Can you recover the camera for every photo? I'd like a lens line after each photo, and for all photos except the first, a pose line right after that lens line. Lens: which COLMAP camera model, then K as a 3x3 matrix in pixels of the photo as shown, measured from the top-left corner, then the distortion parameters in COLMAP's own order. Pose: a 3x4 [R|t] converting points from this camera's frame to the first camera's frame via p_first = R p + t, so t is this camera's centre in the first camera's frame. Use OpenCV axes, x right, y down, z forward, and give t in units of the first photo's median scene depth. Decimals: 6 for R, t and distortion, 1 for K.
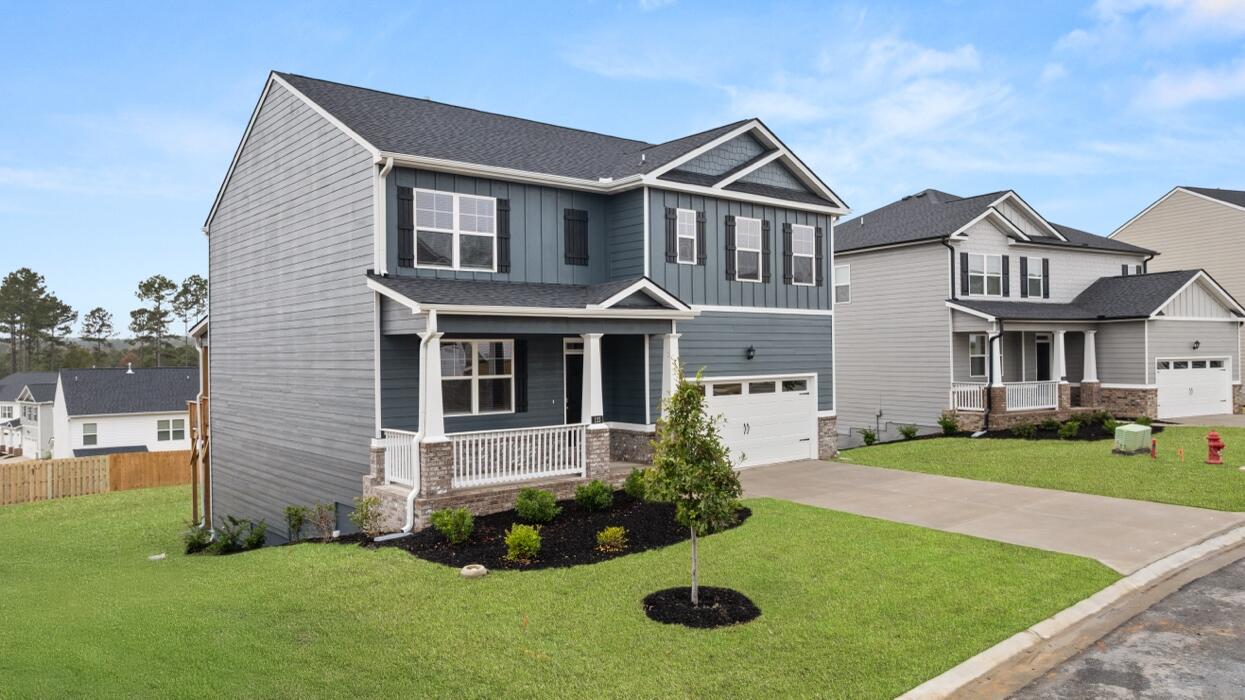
lens RADIAL K [[888.0, 0, 625.6], [0, 888.0, 347.0], [0, 0, 1]] dist [-0.025299, 0.004242]
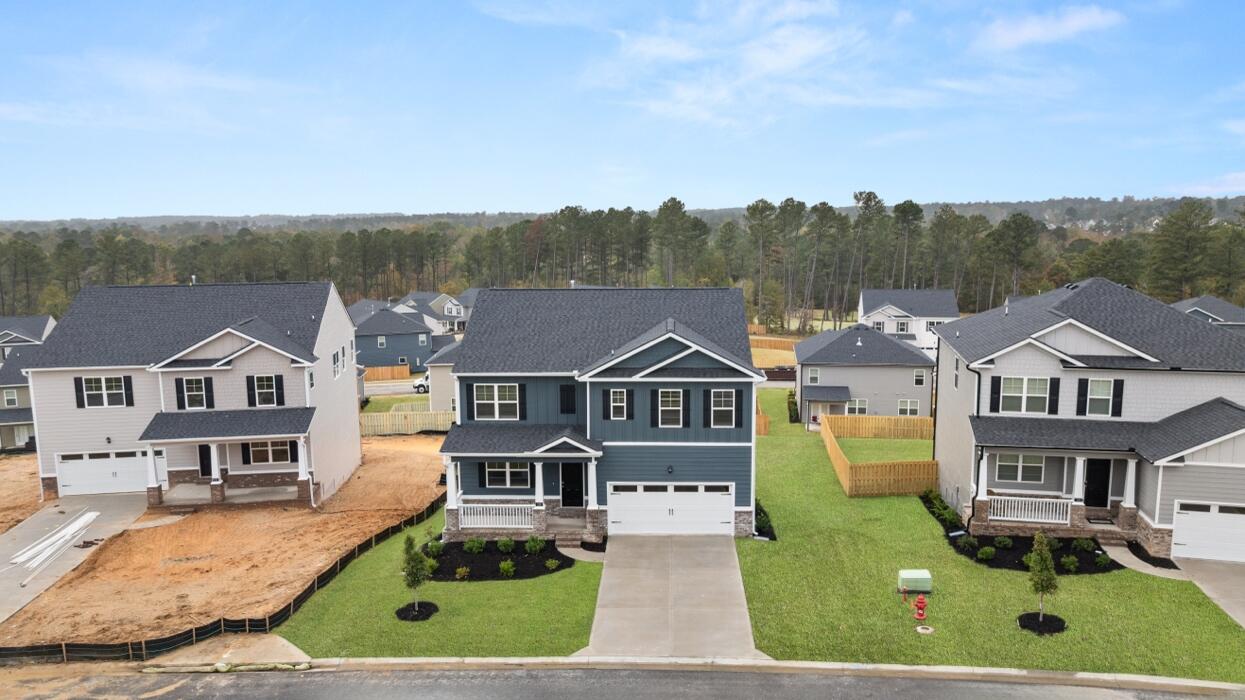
lens RADIAL K [[888.0, 0, 625.6], [0, 888.0, 347.0], [0, 0, 1]] dist [-0.025299, 0.004242]
pose [[0.734377, 0.100243, -0.671298, 1.271185], [0.004646, 0.988268, 0.152657, -0.514522], [0.678726, -0.115227, 0.725296, -0.259583]]
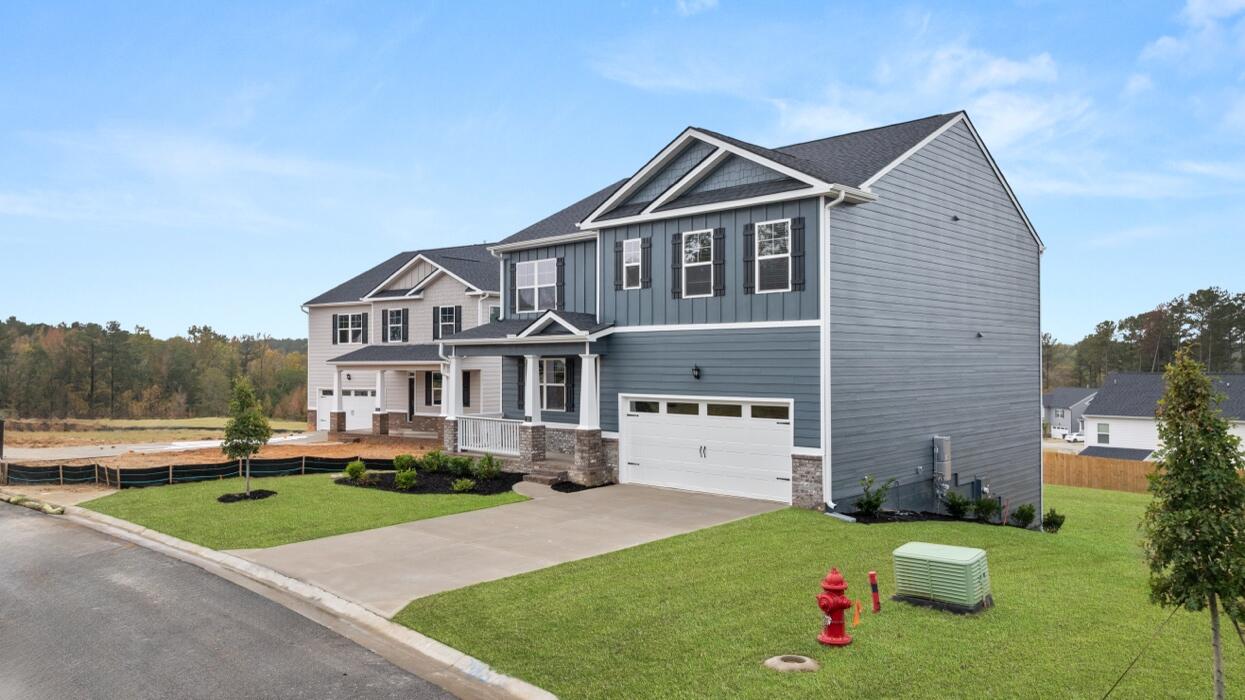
lens RADIAL K [[882.3, 0, 618.2], [0, 882.3, 346.8], [0, 0, 1]] dist [-0.021222, 0.006382]
pose [[0.096964, -0.005117, -0.995275, 1.166336], [0.006869, 0.999966, -0.004472, -0.018331], [0.995264, -0.006403, 0.096995, 0.890940]]
